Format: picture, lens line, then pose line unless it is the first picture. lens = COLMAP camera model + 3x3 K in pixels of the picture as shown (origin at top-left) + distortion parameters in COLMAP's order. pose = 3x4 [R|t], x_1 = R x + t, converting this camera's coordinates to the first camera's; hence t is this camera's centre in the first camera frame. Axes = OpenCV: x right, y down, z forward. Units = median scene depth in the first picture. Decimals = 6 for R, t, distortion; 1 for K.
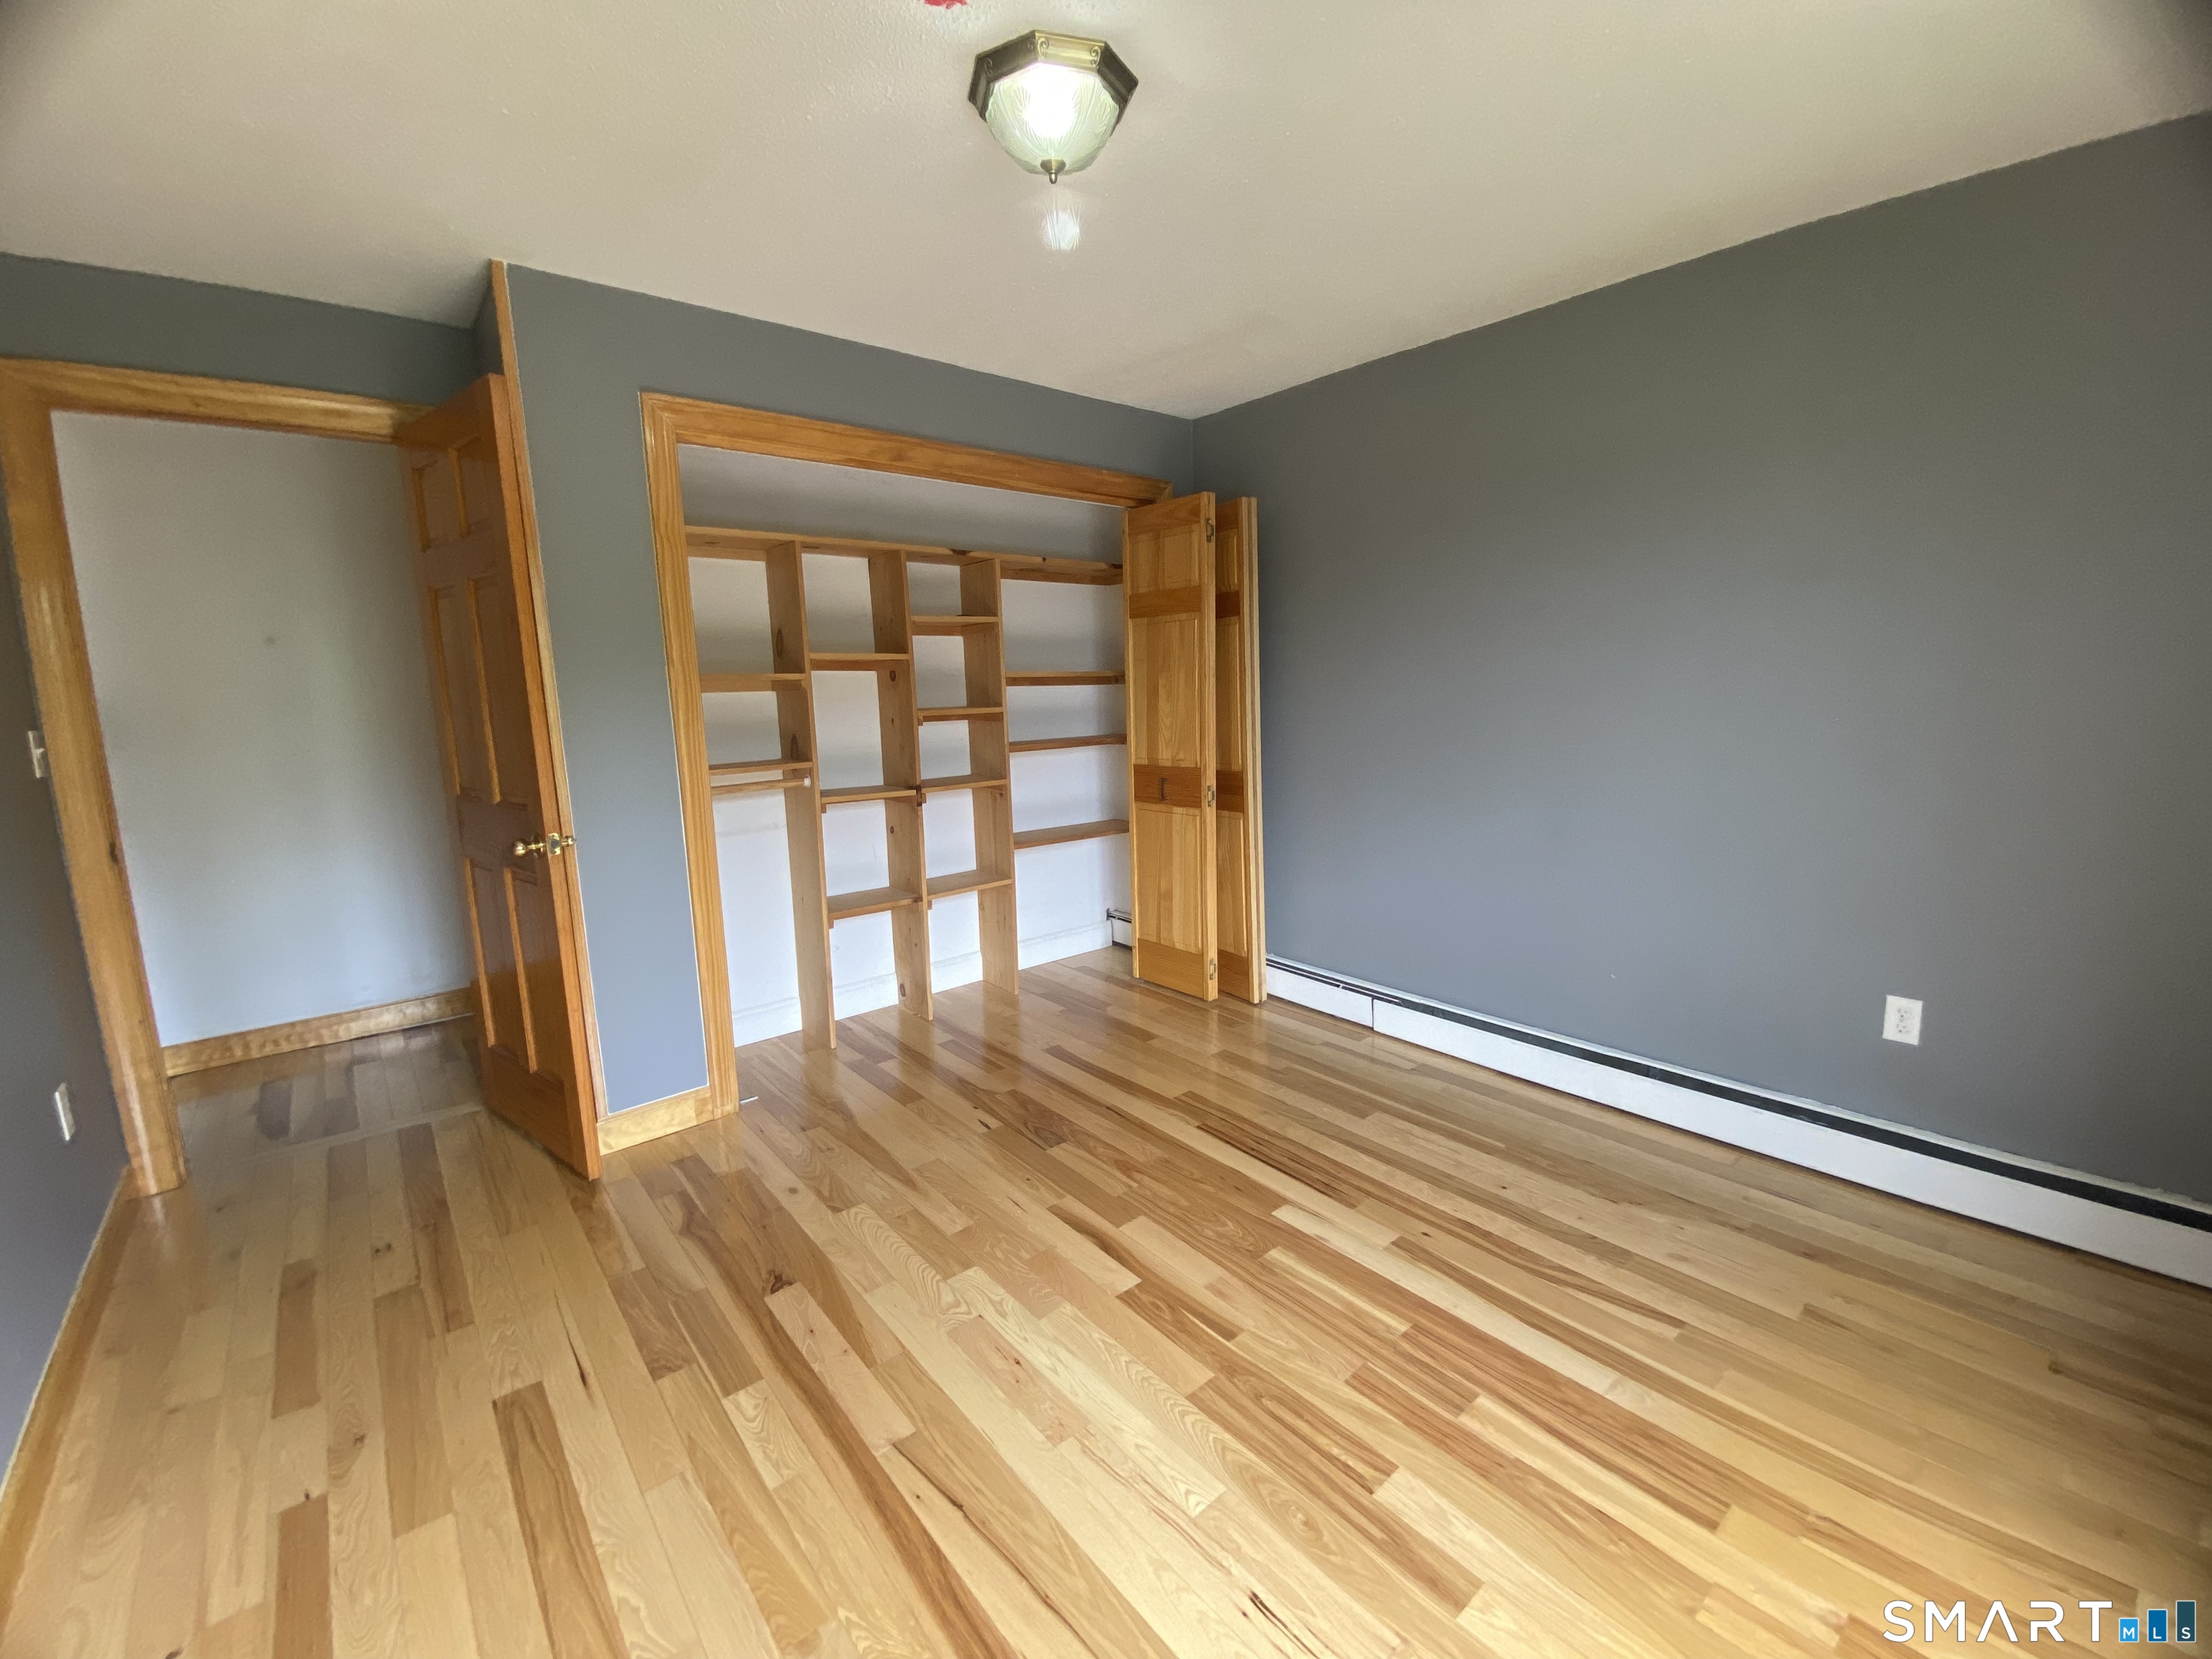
lens RADIAL K [[890.9, 0, 1106.0], [0, 890.9, 829.5], [0, 0, 1]] dist [0.024022, -0.020668]
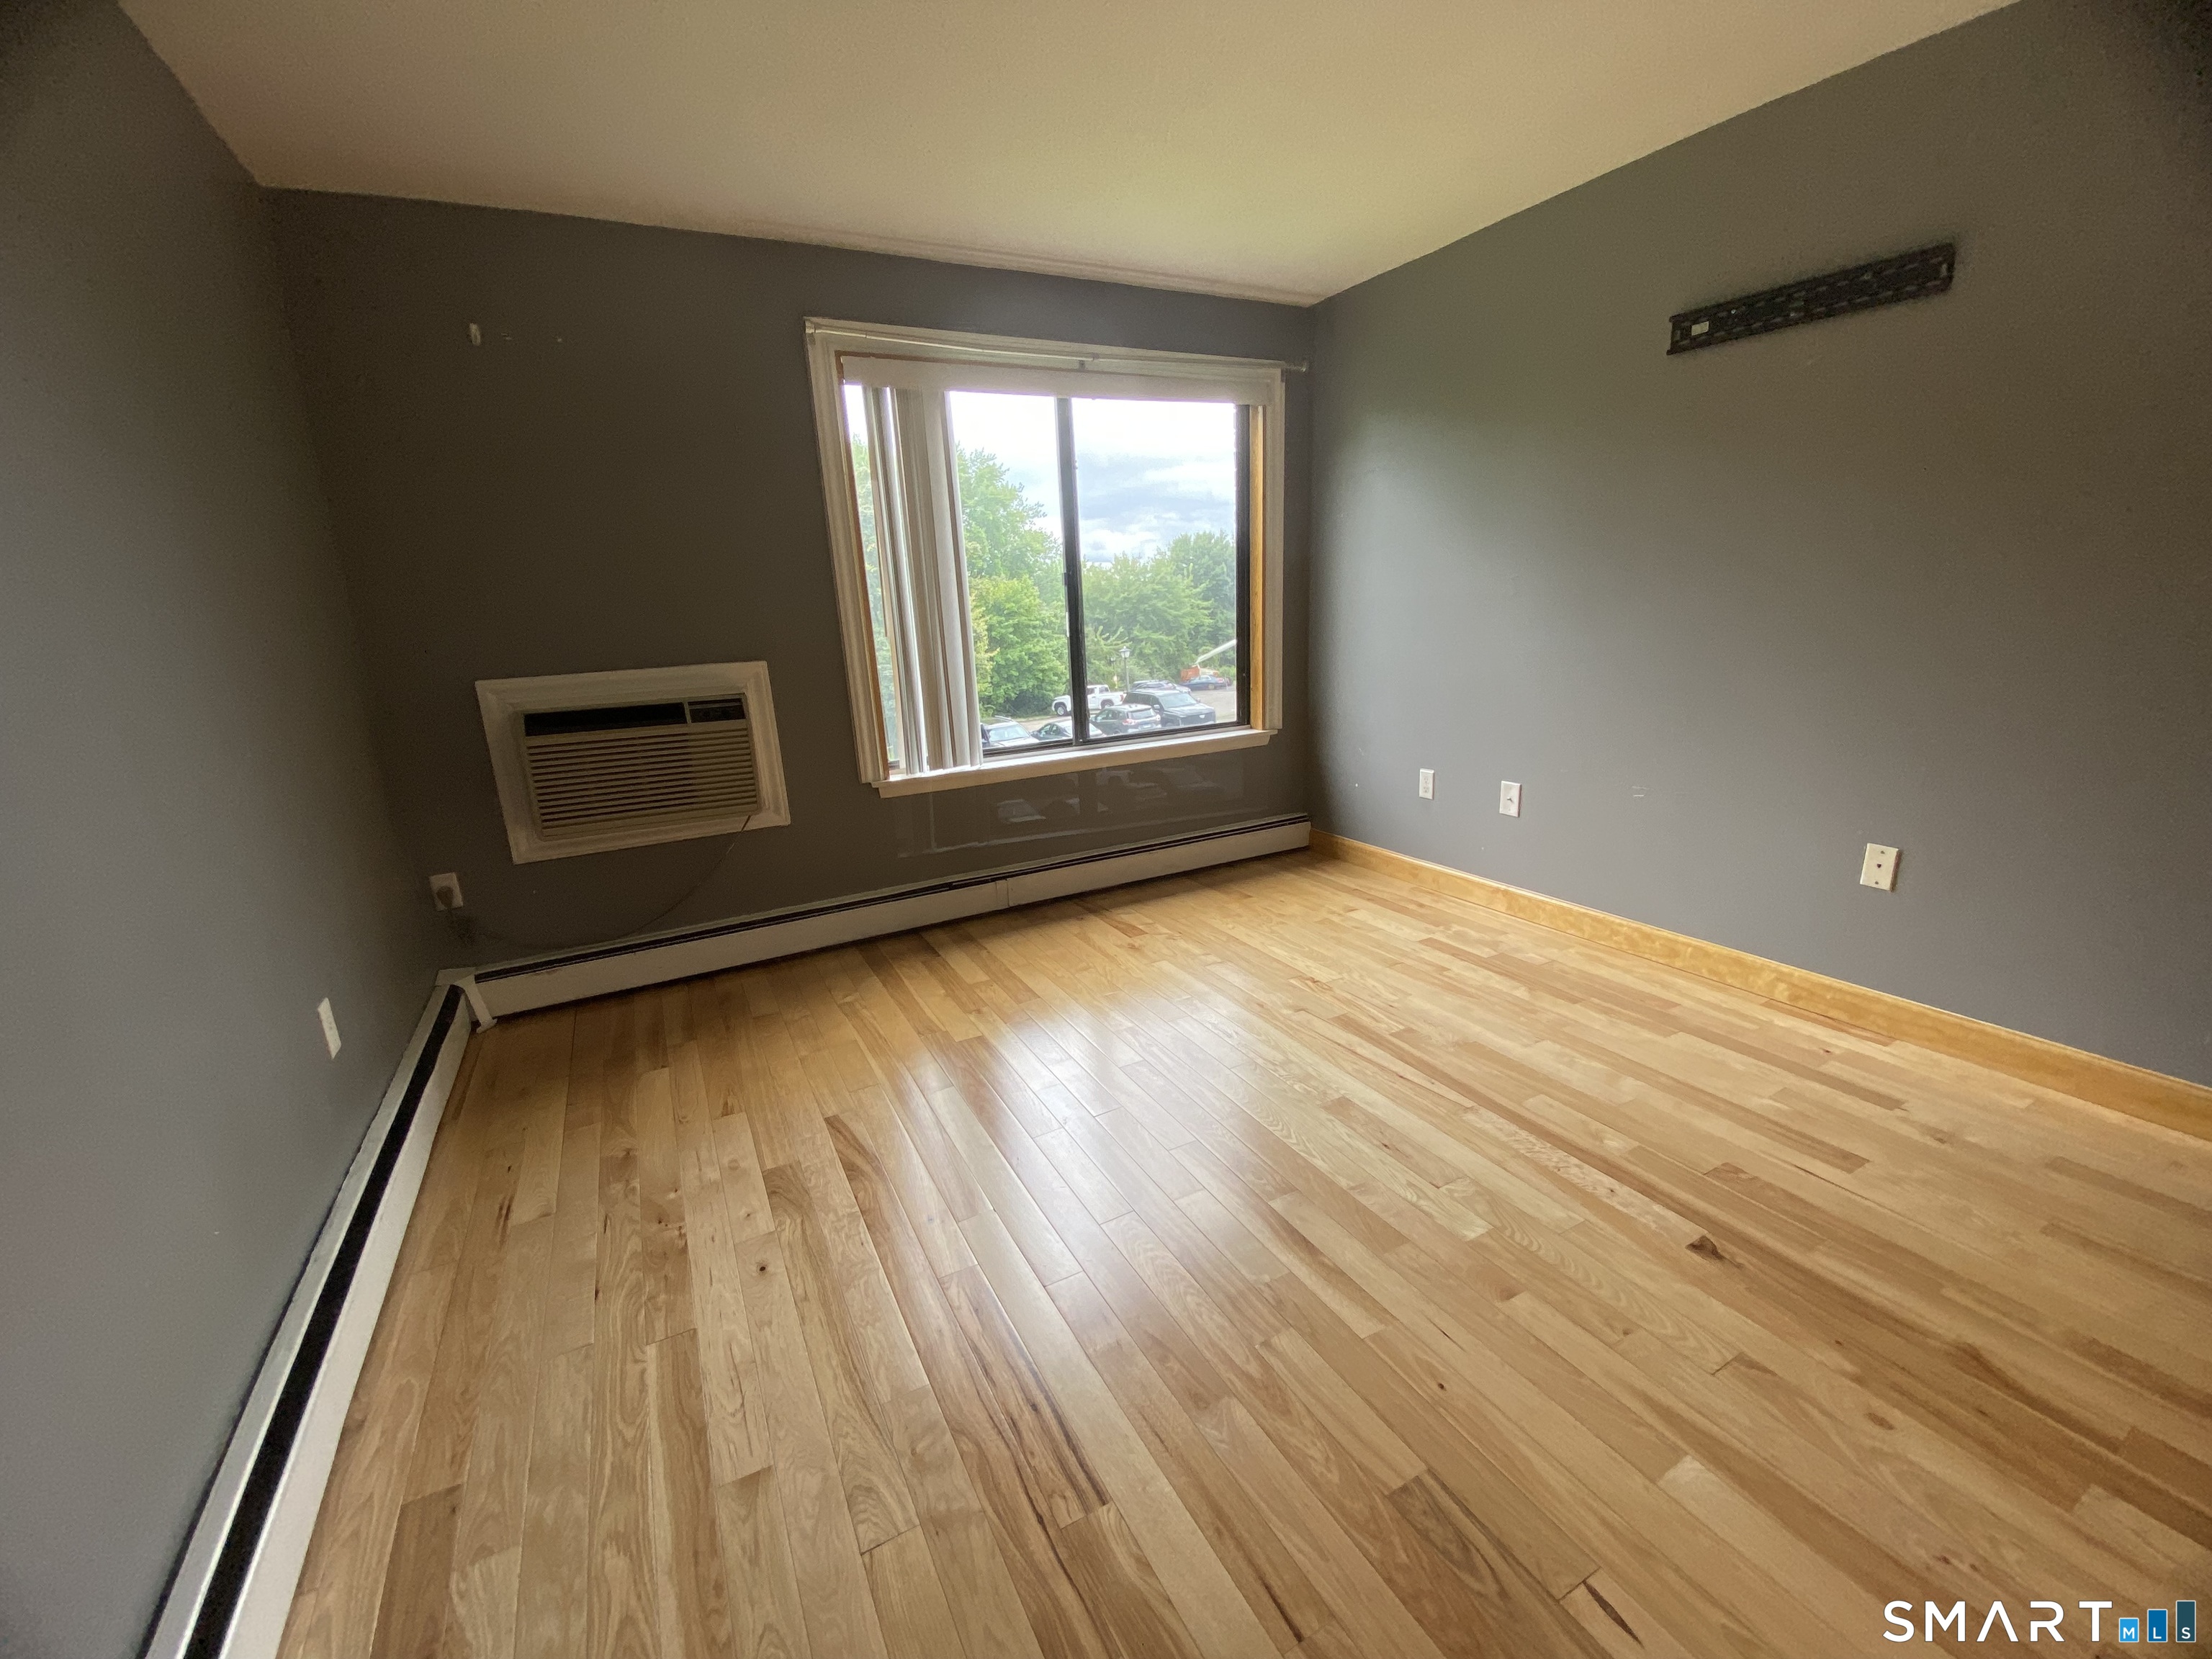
lens RADIAL K [[890.9, 0, 1106.0], [0, 890.9, 829.5], [0, 0, 1]] dist [0.024022, -0.020668]
pose [[-0.973027, 0.024931, 0.229341, -0.023099], [0.117729, 0.908606, 0.400718, -0.252075], [-0.198390, 0.416910, -0.887033, 1.748592]]
